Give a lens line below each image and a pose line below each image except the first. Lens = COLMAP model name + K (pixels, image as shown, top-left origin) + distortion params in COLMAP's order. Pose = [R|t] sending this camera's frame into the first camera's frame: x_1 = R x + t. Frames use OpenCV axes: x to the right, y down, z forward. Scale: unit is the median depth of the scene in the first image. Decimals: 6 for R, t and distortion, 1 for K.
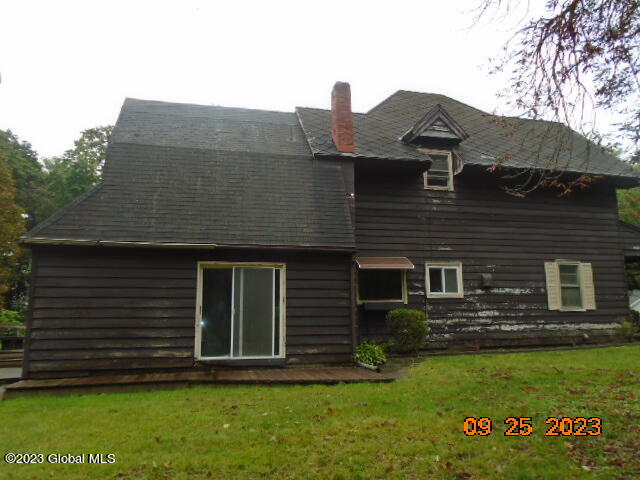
lens RADIAL K [[484.0, 0, 321.0], [0, 484.0, 241.2], [0, 0, 1]] dist [-0.015227, -0.002204]
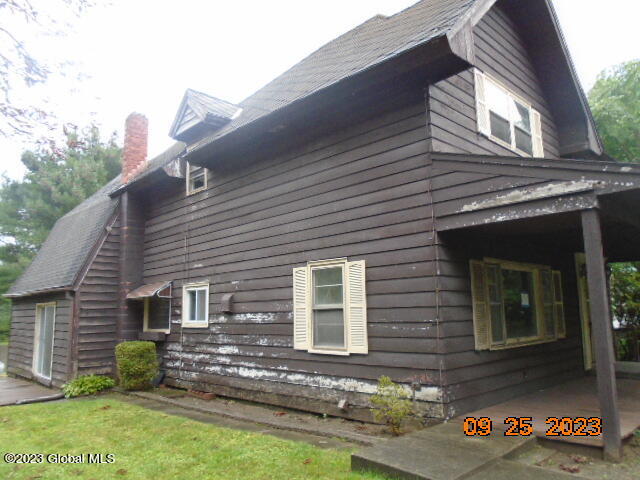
lens RADIAL K [[484.0, 0, 318.9], [0, 484.0, 237.7], [0, 0, 1]] dist [-0.015227, -0.002204]
pose [[0.507807, -0.129901, -0.851621, 1.026511], [0.159687, 0.985628, -0.055124, 0.045706], [0.846541, -0.108000, 0.521252, 0.742208]]
